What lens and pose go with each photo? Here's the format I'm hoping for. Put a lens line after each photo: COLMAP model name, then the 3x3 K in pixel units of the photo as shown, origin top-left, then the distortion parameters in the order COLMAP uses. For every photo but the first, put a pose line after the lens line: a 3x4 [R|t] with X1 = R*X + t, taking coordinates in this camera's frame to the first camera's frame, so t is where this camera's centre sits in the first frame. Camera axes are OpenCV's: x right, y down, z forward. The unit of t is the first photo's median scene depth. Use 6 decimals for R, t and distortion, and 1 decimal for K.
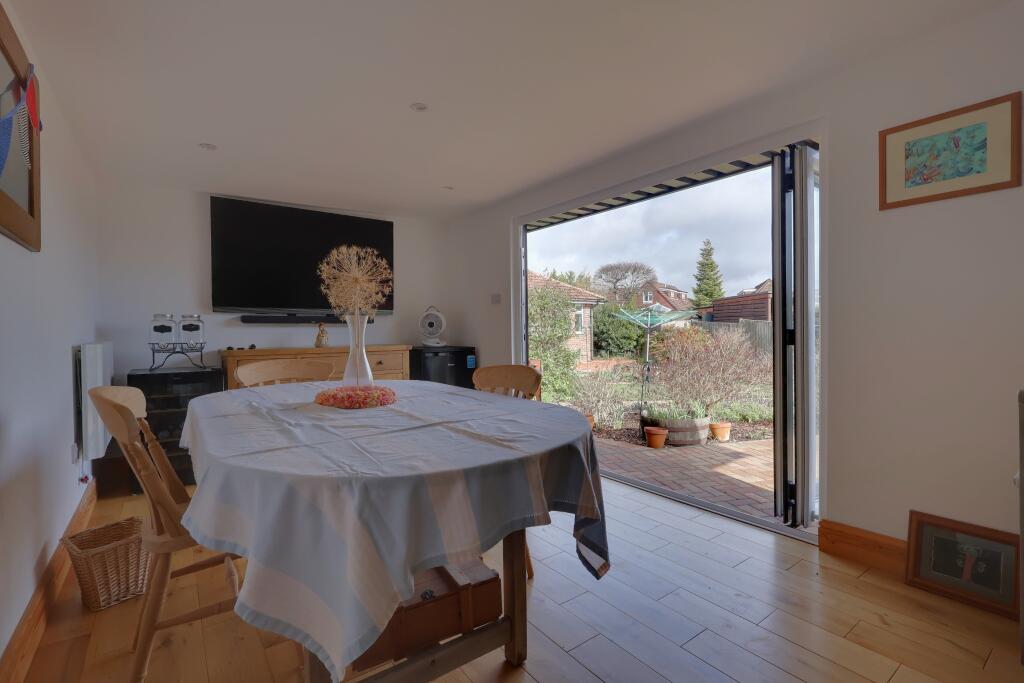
lens RADIAL K [[468.9, 0, 512.0], [0, 468.9, 336.9], [0, 0, 1]] dist [-0.002821, 0.000235]
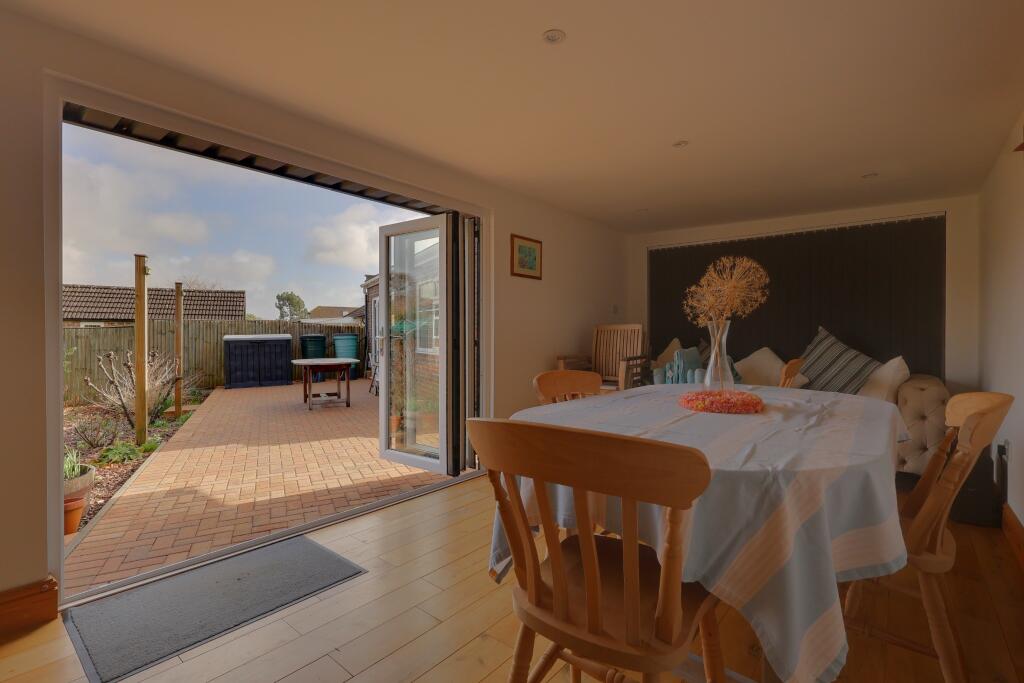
lens RADIAL K [[468.9, 0, 512.3], [0, 468.9, 339.3], [0, 0, 1]] dist [-0.002821, 0.000235]
pose [[-0.231800, 0.000959, 0.972763, -0.575518], [0.014060, 0.999898, 0.002364, -0.010908], [-0.972662, 0.014225, -0.231790, 0.794140]]
